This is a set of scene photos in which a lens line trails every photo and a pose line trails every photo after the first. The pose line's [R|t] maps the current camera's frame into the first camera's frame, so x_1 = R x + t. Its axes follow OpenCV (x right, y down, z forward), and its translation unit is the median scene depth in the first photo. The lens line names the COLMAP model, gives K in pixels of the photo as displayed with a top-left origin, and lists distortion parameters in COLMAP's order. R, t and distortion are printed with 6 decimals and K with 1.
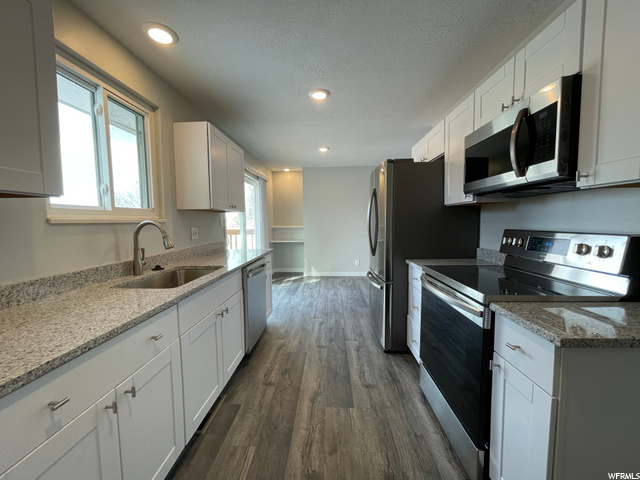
lens RADIAL K [[257.3, 0, 317.6], [0, 257.3, 240.3], [0, 0, 1]] dist [-0.001384, -0.000287]
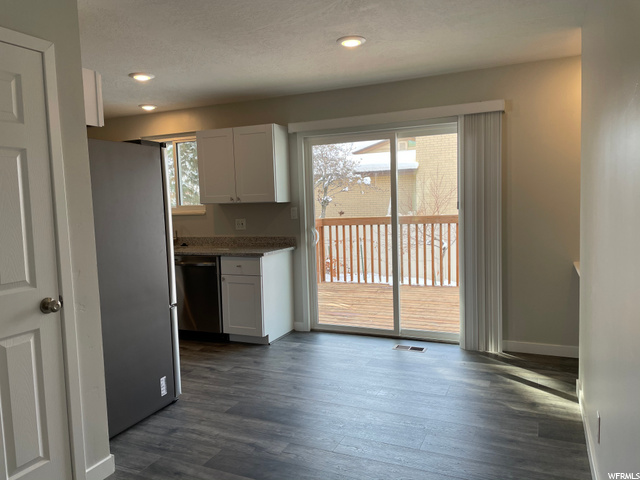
lens RADIAL K [[484.8, 0, 320.6], [0, 484.8, 235.5], [0, 0, 1]] dist [0.049825, -0.003338]
pose [[-0.368561, 0.089838, -0.925252, 1.513779], [-0.032167, 0.993491, 0.109277, -0.251840], [0.929047, 0.070038, -0.363273, 2.417879]]
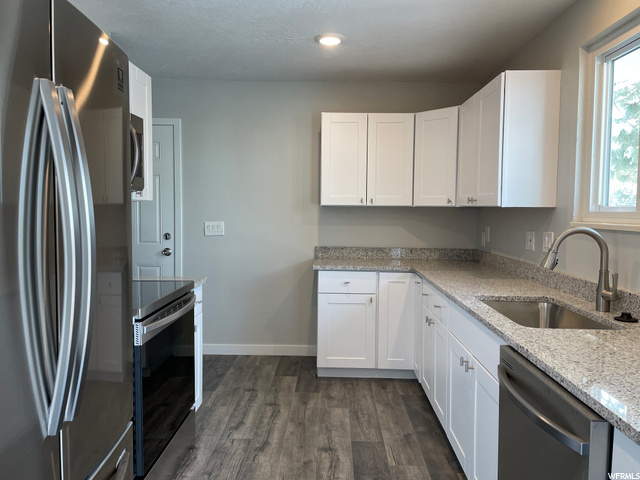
lens RADIAL K [[484.8, 0, 320.6], [0, 484.8, 235.5], [0, 0, 1]] dist [0.049825, -0.003338]
pose [[-0.999621, 0.001352, -0.027509, 0.038045], [-0.002139, 0.991969, 0.126466, -0.165628], [0.027459, 0.126477, -0.991589, 1.713291]]
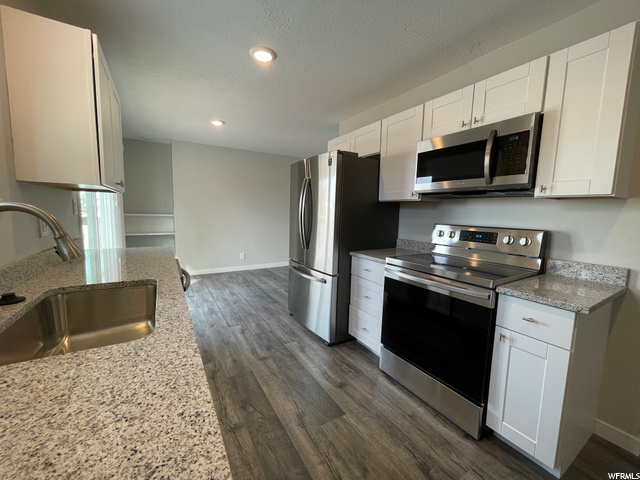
lens RADIAL K [[257.3, 0, 317.6], [0, 257.3, 240.3], [0, 0, 1]] dist [-0.001384, -0.000287]
pose [[0.828798, -0.031463, 0.558662, -0.347571], [0.007984, 0.998981, 0.044415, -0.018576], [-0.559490, -0.032351, 0.828205, 0.233970]]
